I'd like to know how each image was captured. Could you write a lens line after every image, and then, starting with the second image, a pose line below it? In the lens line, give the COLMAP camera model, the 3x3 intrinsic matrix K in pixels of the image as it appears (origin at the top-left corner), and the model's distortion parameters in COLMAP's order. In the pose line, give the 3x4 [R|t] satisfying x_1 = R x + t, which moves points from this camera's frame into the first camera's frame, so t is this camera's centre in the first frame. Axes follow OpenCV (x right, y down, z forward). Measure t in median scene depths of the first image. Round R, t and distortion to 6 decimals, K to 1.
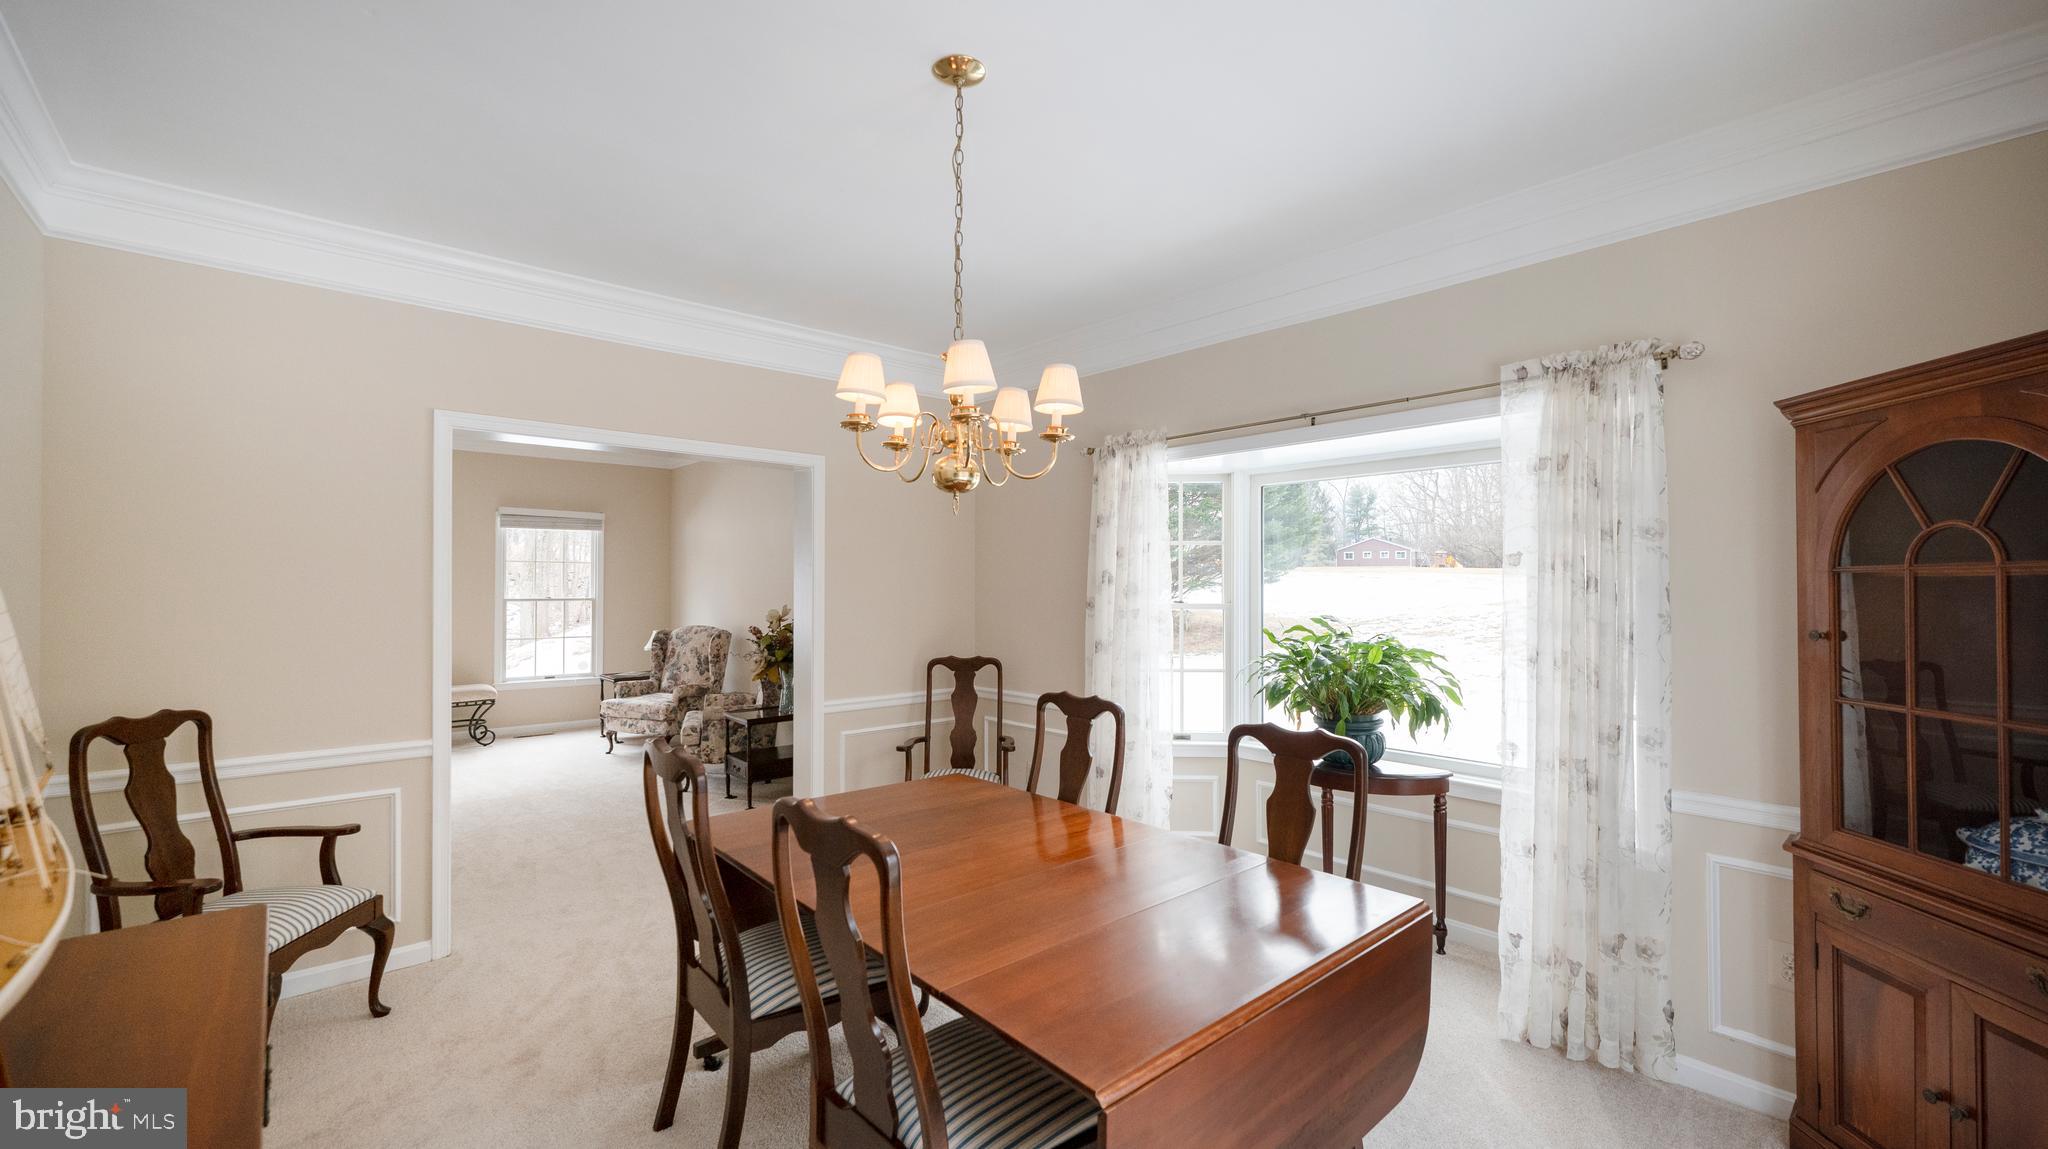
lens RADIAL K [[835.3, 0, 1023.9], [0, 835.3, 579.6], [0, 0, 1]] dist [0.001296, 0.000137]
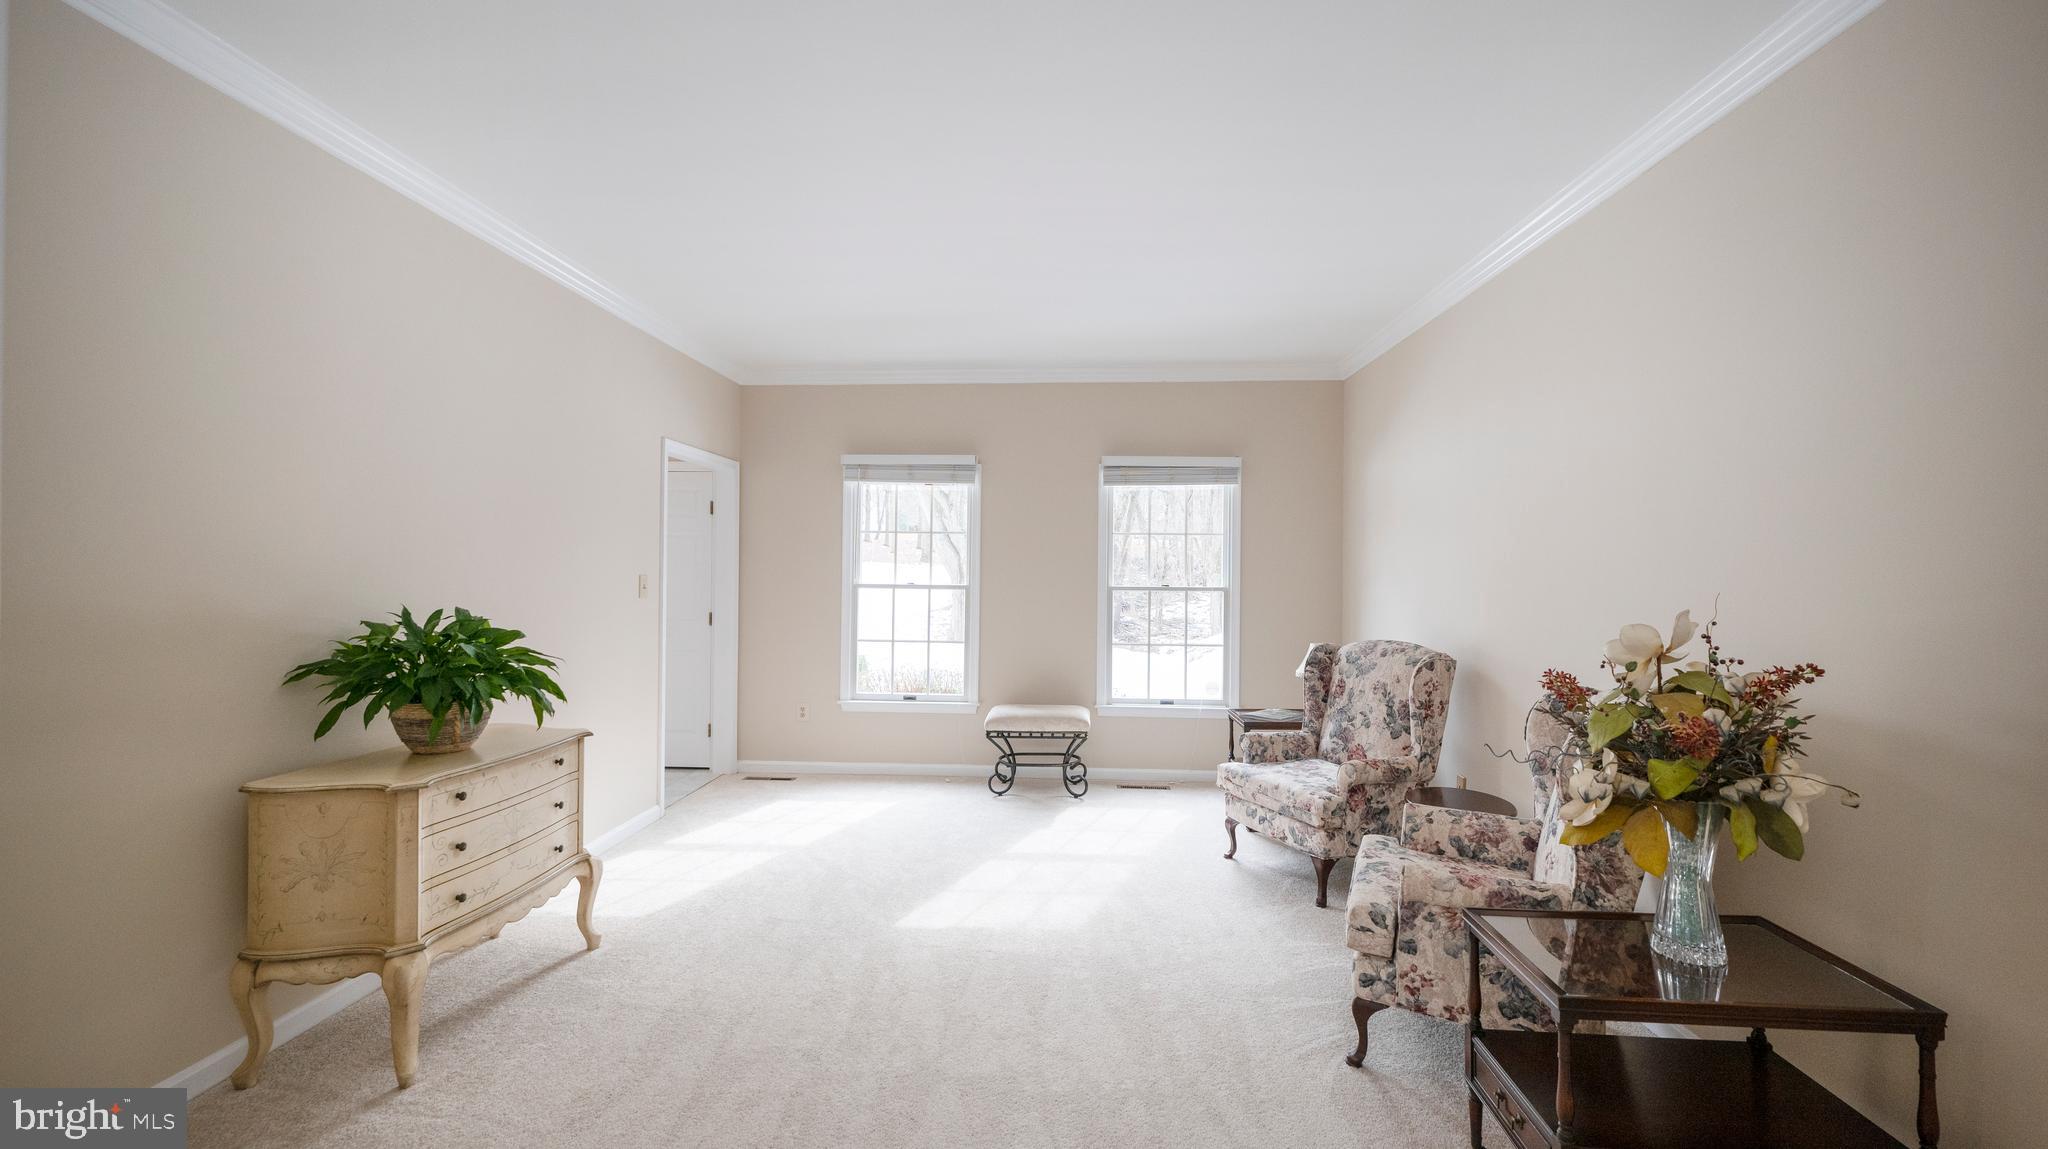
lens RADIAL K [[835.3, 0, 1023.9], [0, 835.3, 579.6], [0, 0, 1]] dist [0.001296, 0.000137]
pose [[0.709759, 0.003850, -0.704434, -0.184985], [0.002447, 0.999966, 0.007931, 0.011966], [0.704440, -0.007353, 0.709725, 0.472593]]
